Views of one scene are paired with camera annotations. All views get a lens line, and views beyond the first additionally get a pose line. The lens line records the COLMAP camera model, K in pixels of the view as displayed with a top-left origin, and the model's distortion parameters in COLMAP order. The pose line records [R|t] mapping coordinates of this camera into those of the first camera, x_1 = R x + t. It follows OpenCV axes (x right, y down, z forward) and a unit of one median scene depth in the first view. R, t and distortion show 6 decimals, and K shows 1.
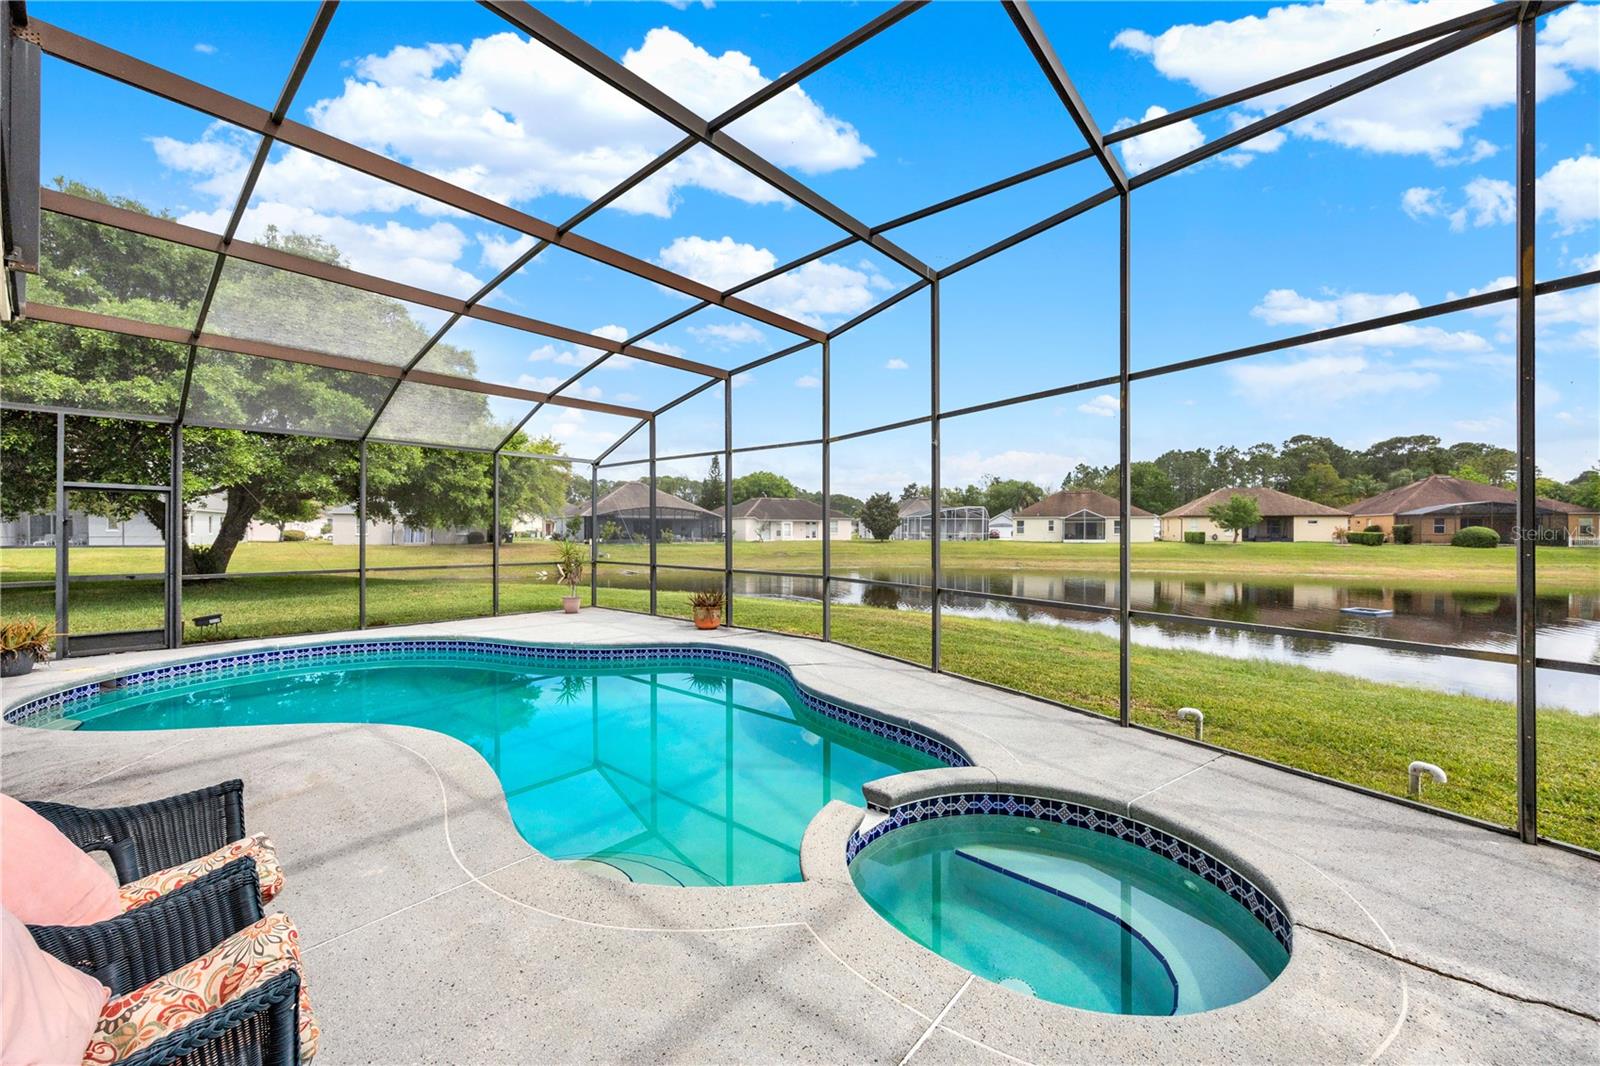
lens RADIAL K [[626.6, 0, 778.2], [0, 626.6, 533.5], [0, 0, 1]] dist [-0.005521, 0.000572]
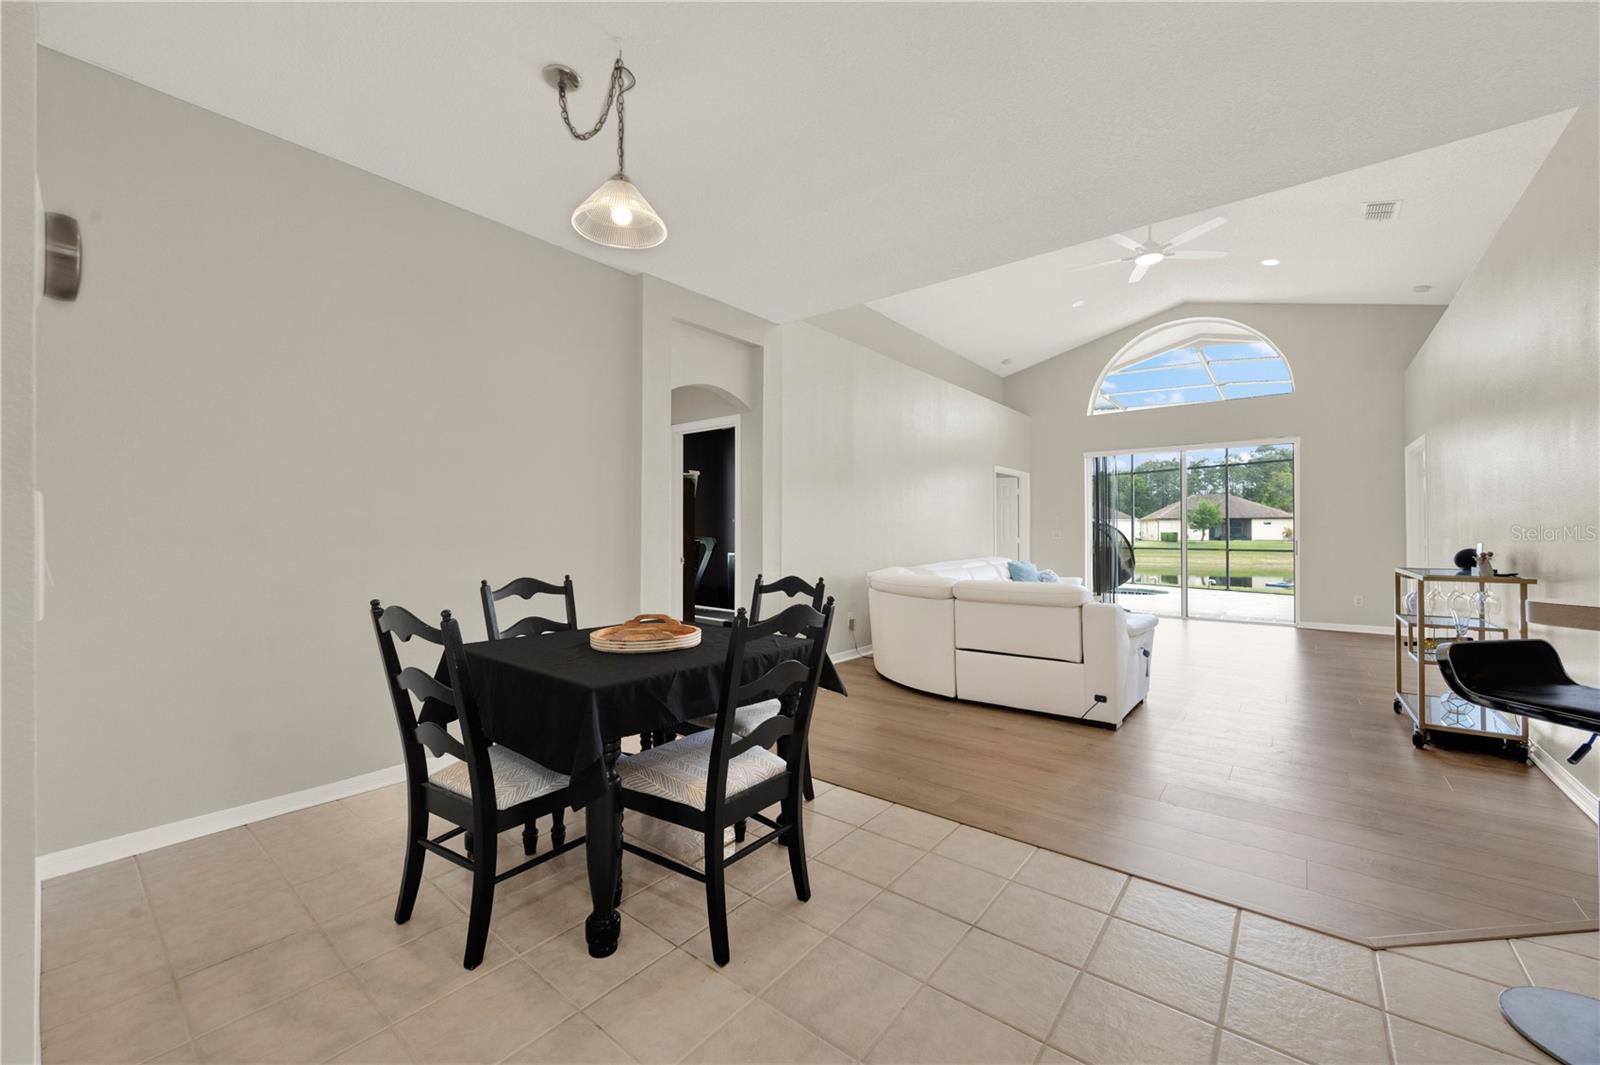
lens RADIAL K [[626.6, 0, 778.7], [0, 626.6, 528.3], [0, 0, 1]] dist [-0.005521, 0.000572]
pose [[0.999714, -0.004652, 0.023438, -0.091569], [0.005034, 0.999855, -0.016254, 0.005511], [-0.023359, 0.016368, 0.999593, -0.152403]]
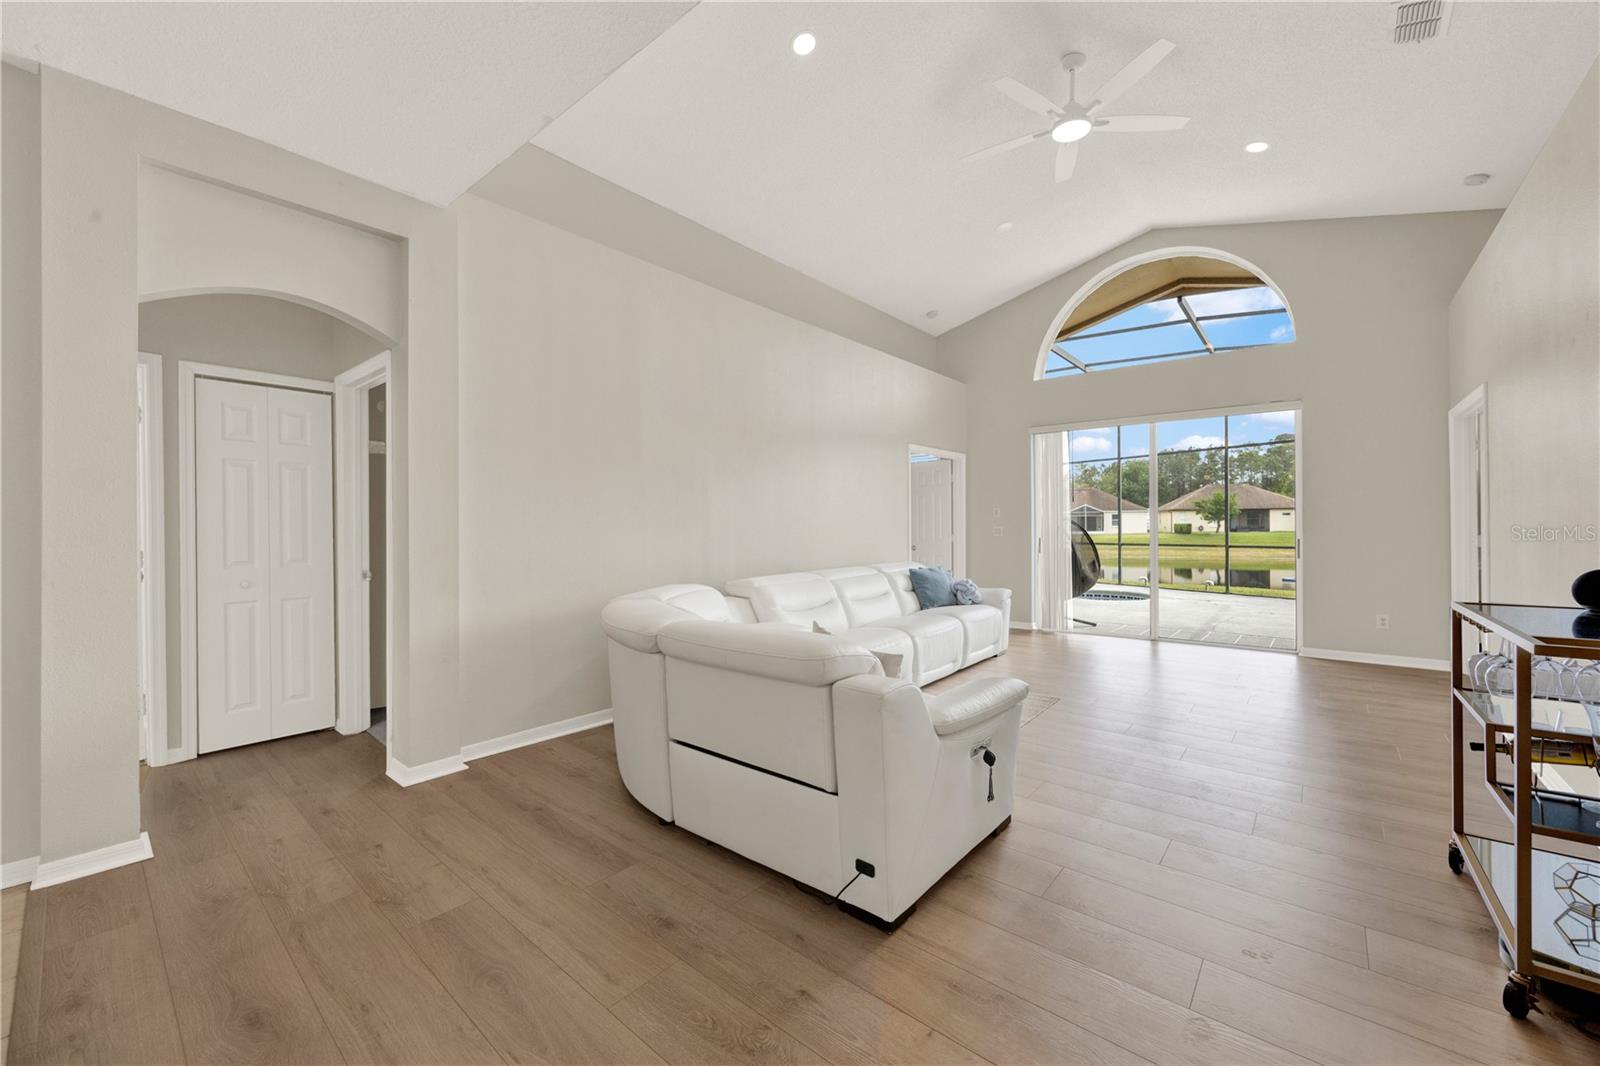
lens RADIAL K [[626.6, 0, 781.9], [0, 626.6, 524.5], [0, 0, 1]] dist [-0.005521, 0.000572]
pose [[0.999947, -0.008674, 0.005487, -0.061503], [0.008731, 0.999907, -0.010442, 0.004509], [-0.005396, 0.010490, 0.999930, -0.121530]]
